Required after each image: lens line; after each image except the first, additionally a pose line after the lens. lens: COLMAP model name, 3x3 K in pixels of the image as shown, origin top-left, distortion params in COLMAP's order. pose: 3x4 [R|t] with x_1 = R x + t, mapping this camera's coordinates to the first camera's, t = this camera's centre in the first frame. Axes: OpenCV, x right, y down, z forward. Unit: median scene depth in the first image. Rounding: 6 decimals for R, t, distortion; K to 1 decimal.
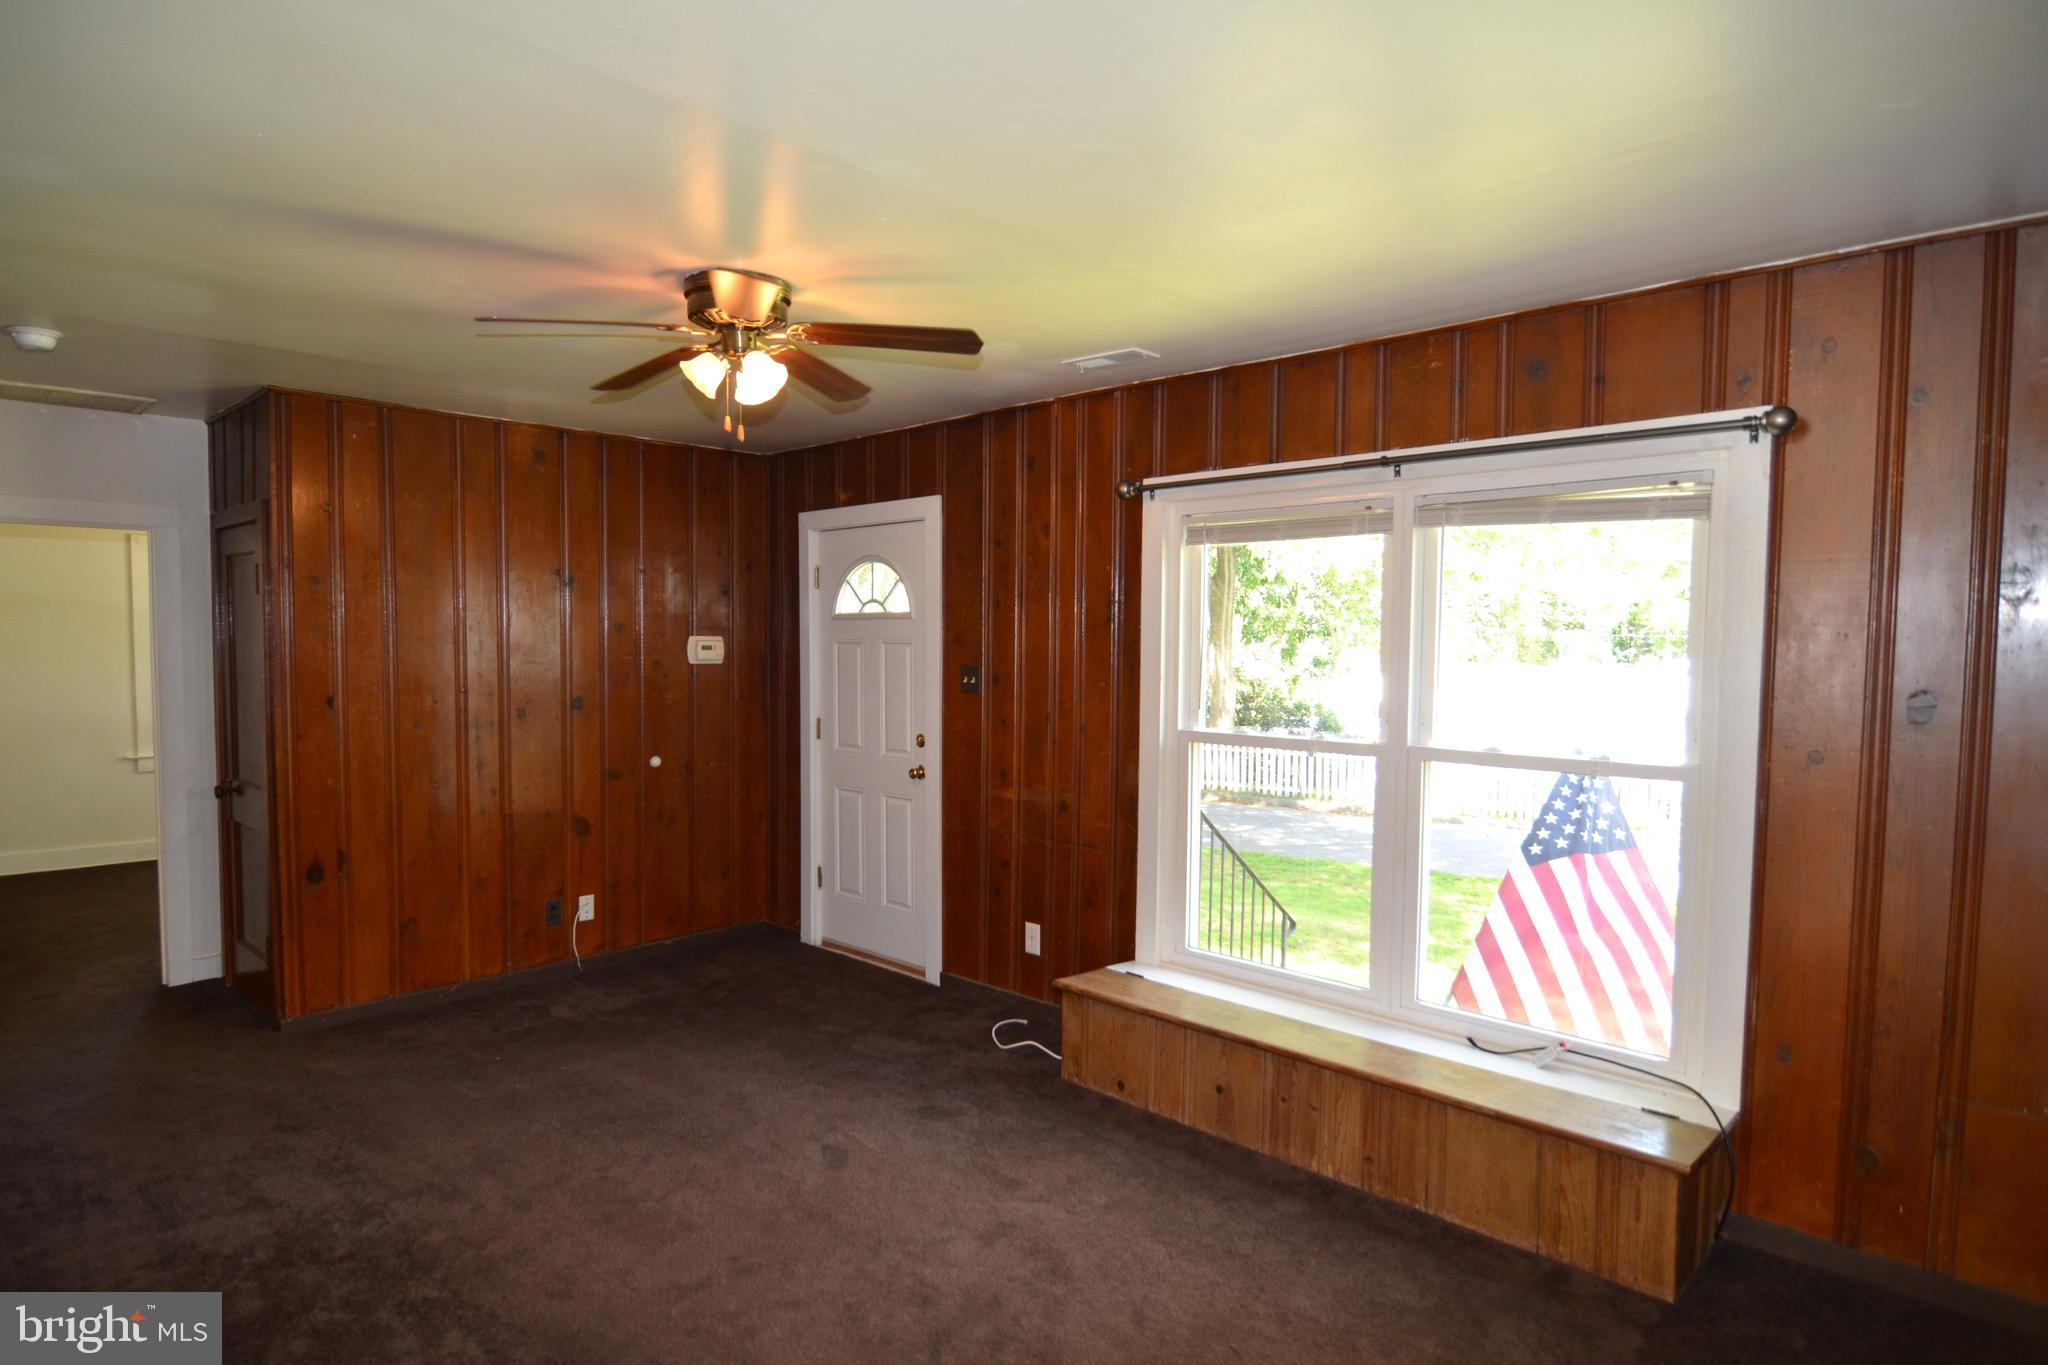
lens RADIAL K [[1105.5, 0, 1010.0], [0, 1105.5, 703.1], [0, 0, 1]] dist [-0.034755, -0.001965]
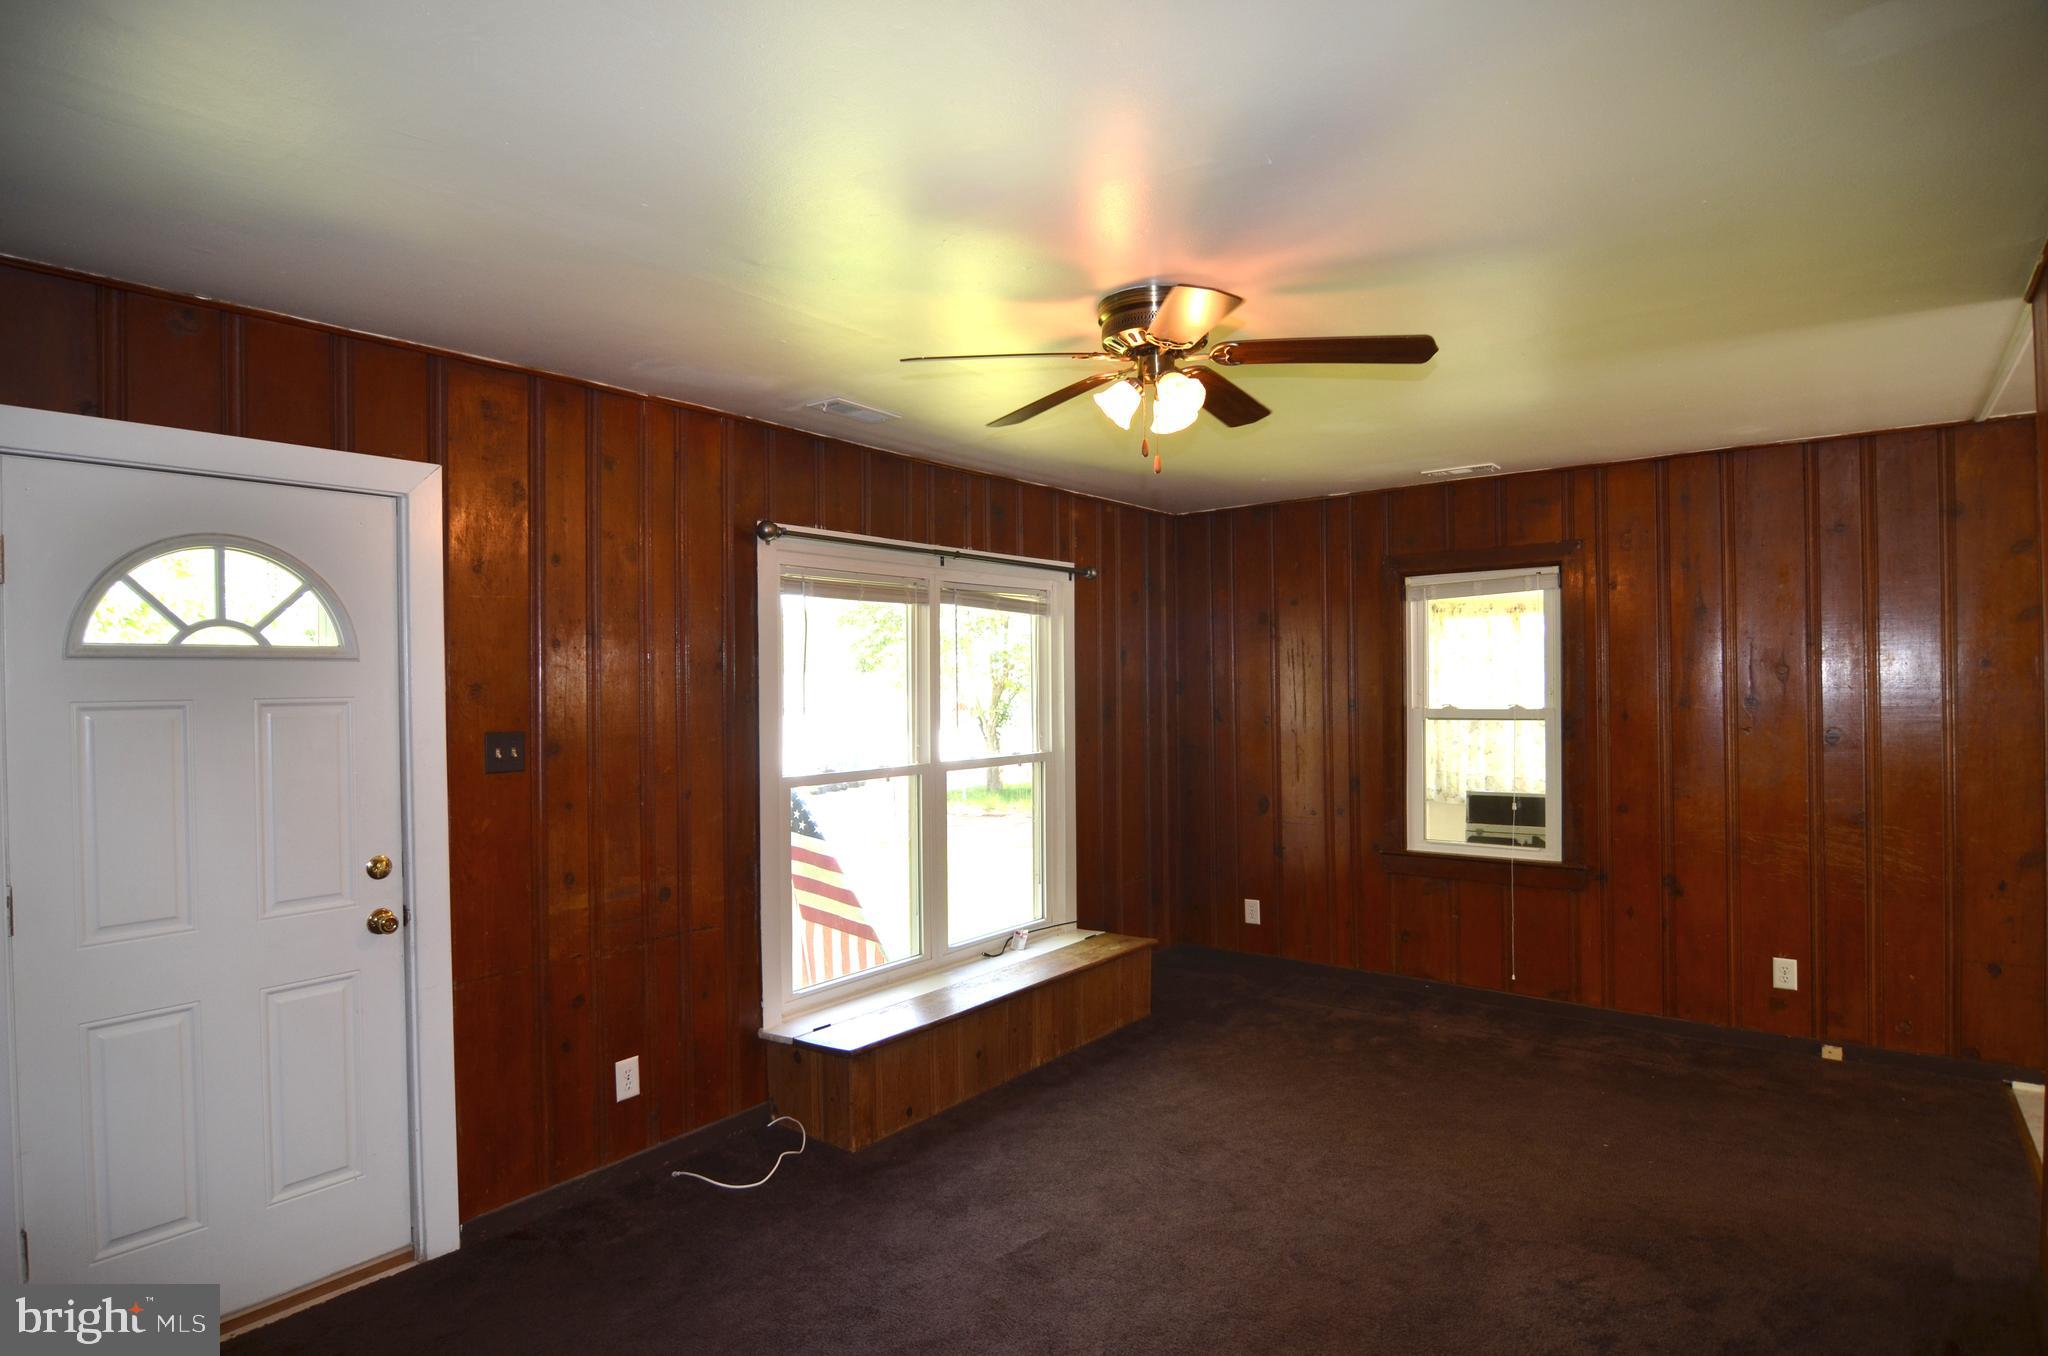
lens RADIAL K [[1103.6, 0, 1014.4], [0, 1103.6, 691.4], [0, 0, 1]] dist [-0.024333, -0.000226]
pose [[-0.101487, -0.017755, 0.994678, -0.870800], [0.061253, 0.997832, 0.024061, -0.066267], [-0.992949, 0.063369, -0.100179, 0.903433]]
